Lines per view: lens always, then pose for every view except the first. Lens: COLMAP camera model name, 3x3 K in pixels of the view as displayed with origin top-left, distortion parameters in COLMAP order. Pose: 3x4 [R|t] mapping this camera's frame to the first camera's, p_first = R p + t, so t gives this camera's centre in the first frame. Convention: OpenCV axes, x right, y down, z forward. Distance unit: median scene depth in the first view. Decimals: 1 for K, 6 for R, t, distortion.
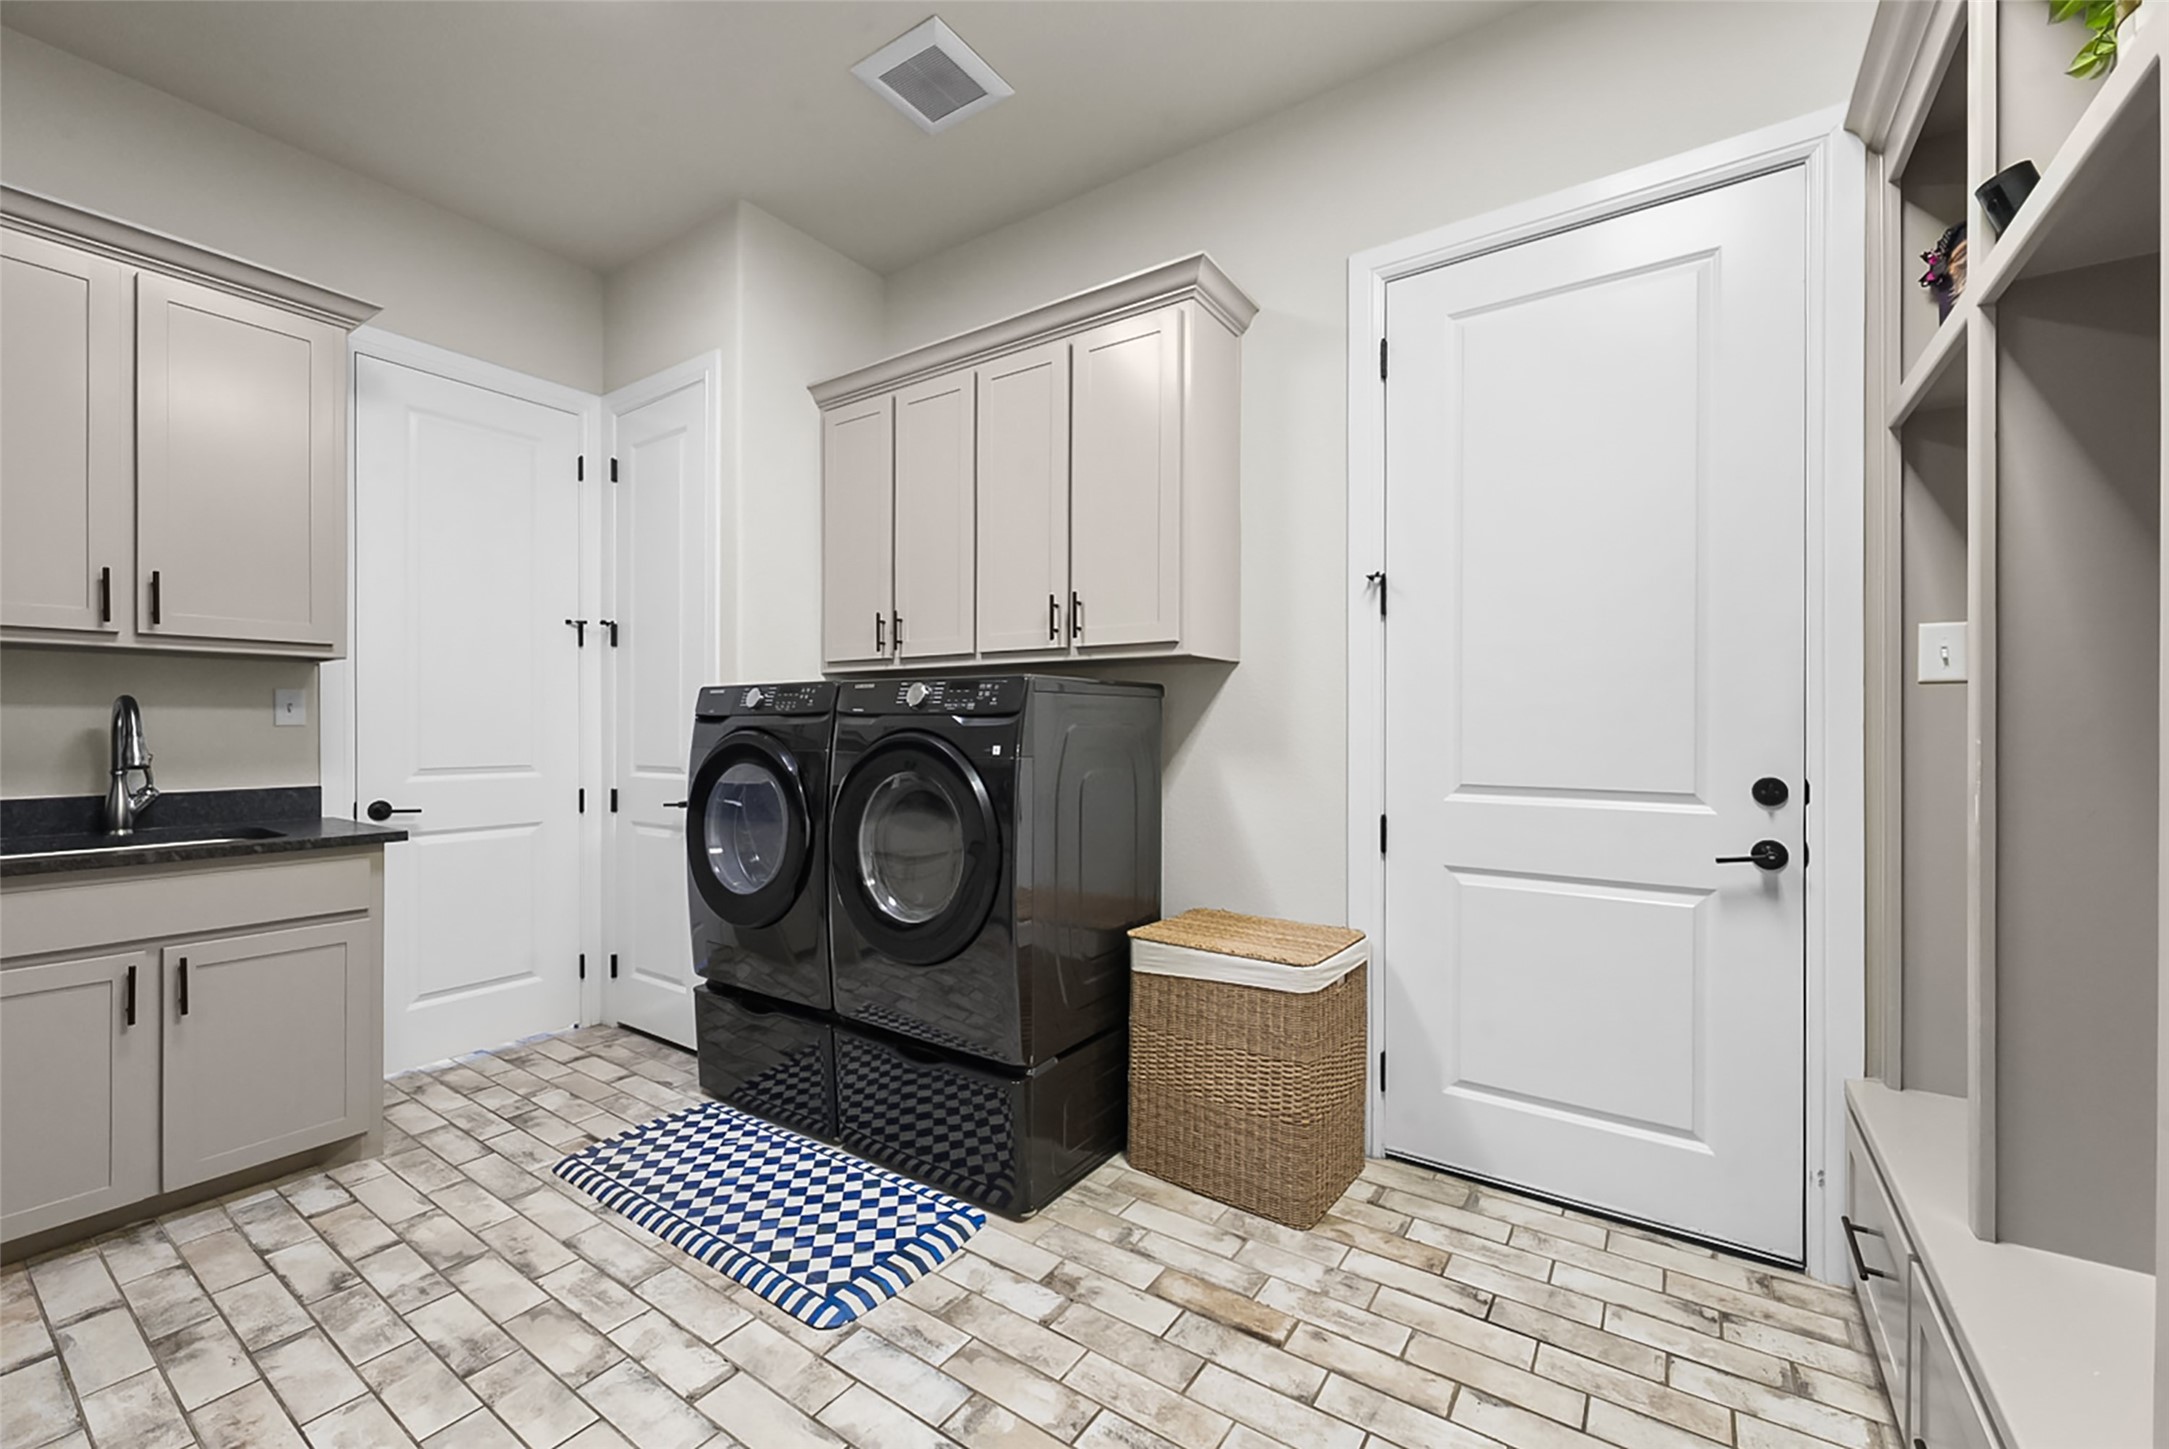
lens RADIAL K [[867.9, 0, 1083.0], [0, 867.9, 711.8], [0, 0, 1]] dist [-0.000671, 0.000023]
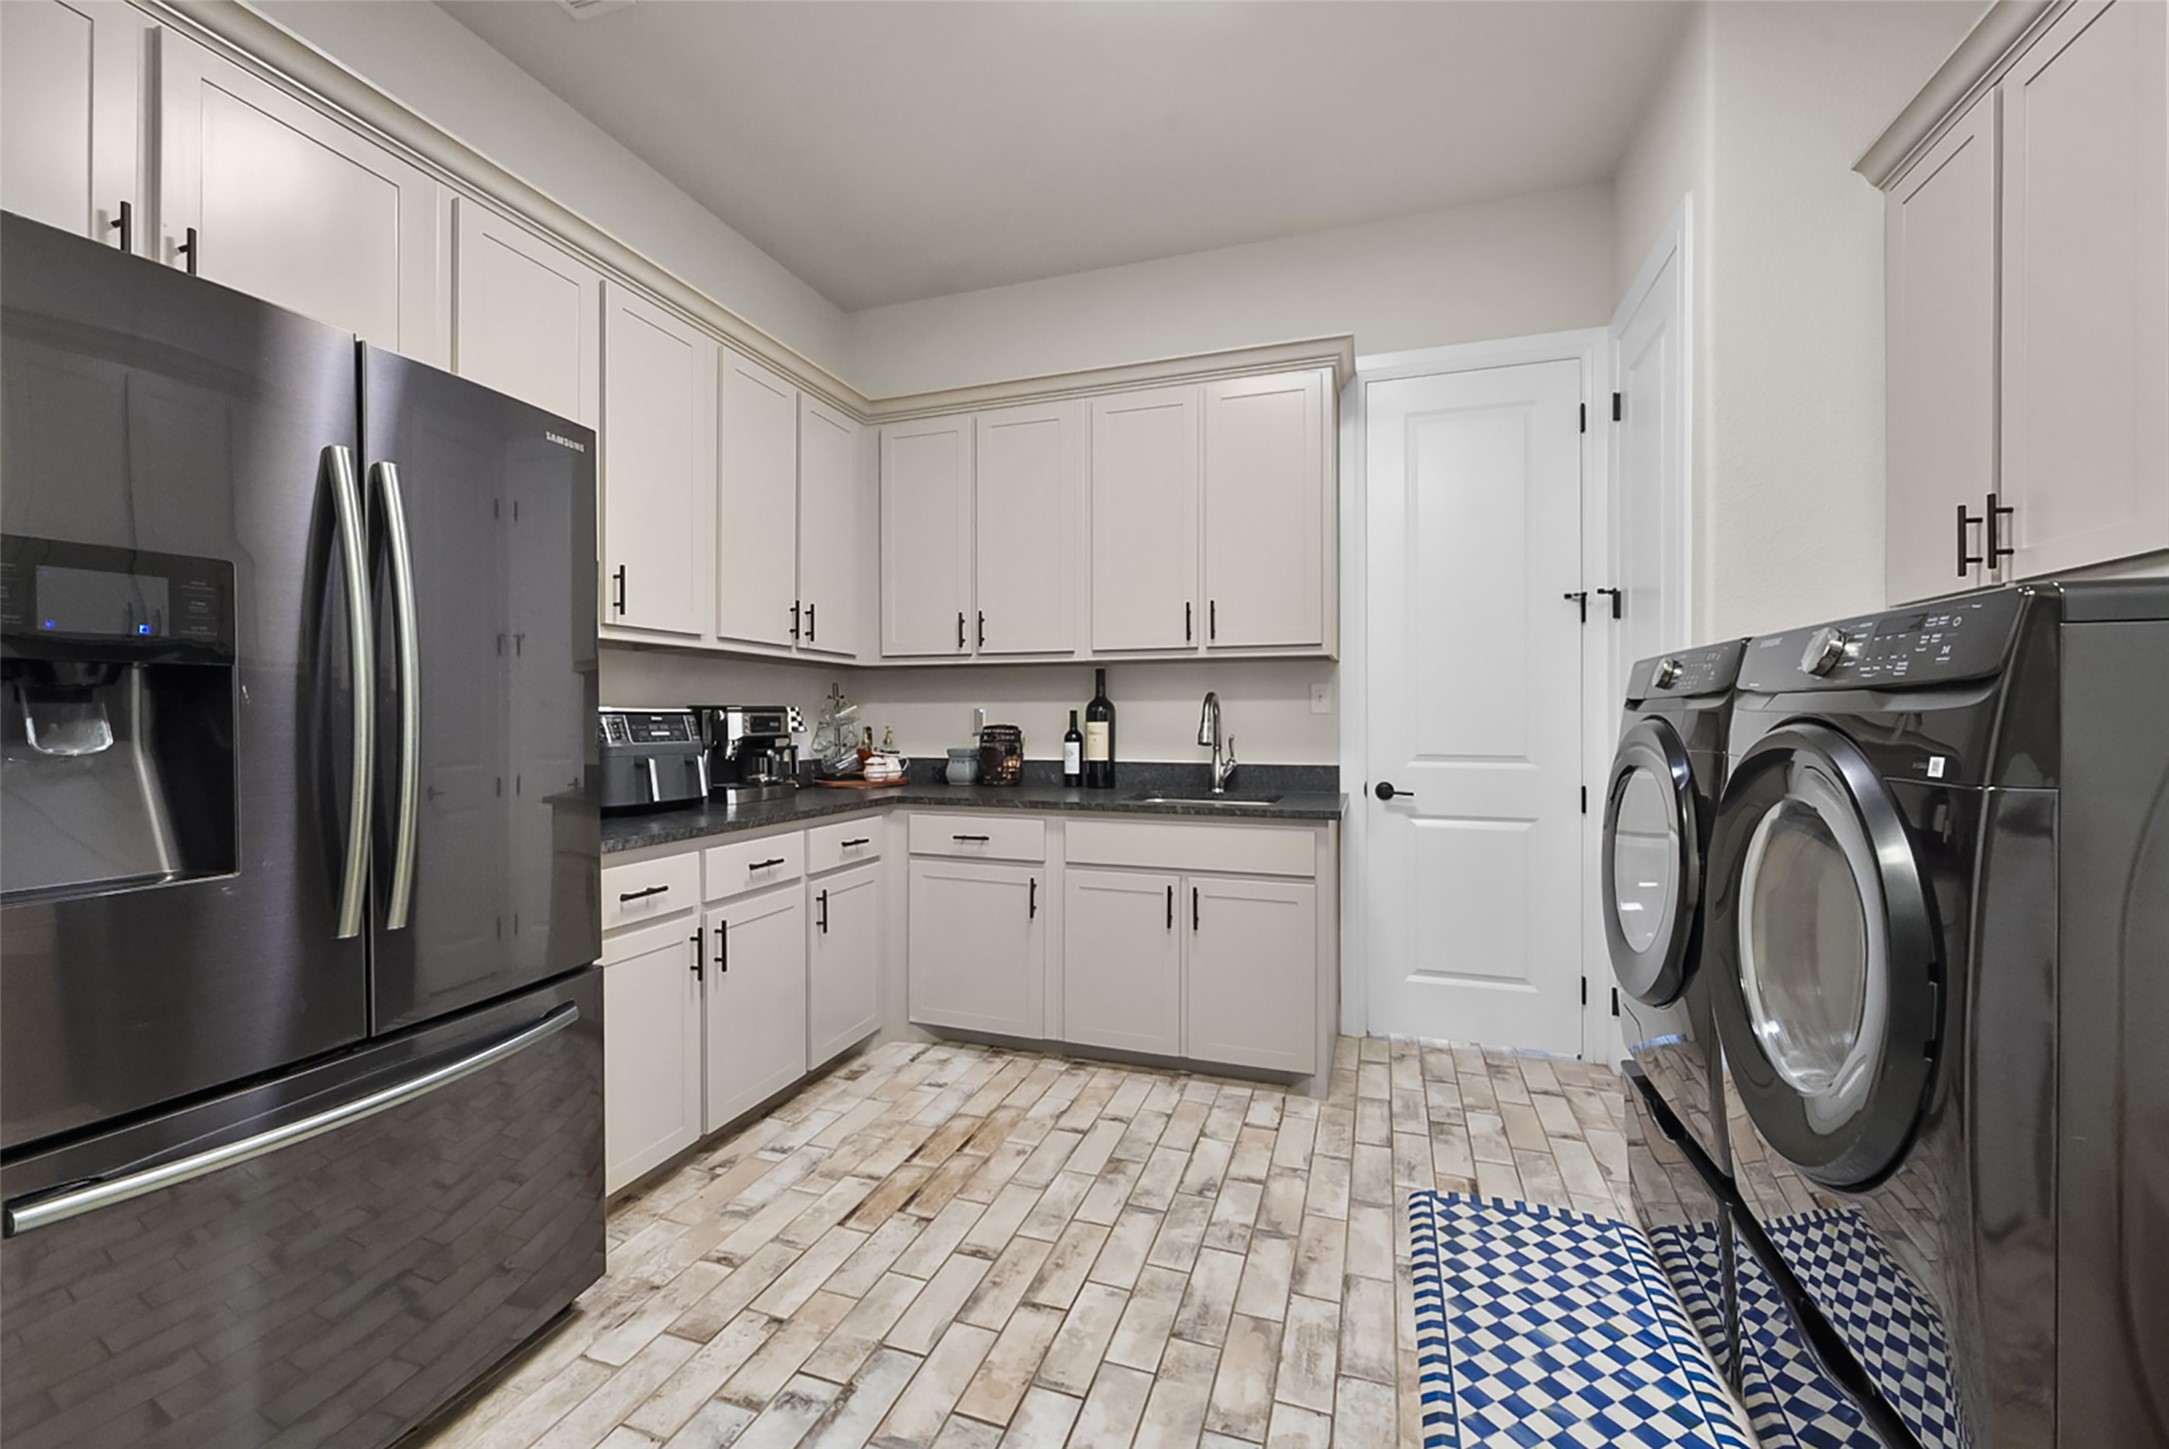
lens RADIAL K [[867.9, 0, 1083.0], [0, 867.9, 711.8], [0, 0, 1]] dist [-0.000671, 0.000023]
pose [[0.274397, -0.003425, -0.961610, 0.177160], [0.015291, 0.999883, 0.000802, 0.008512], [0.961495, -0.014924, 0.274417, 0.413963]]
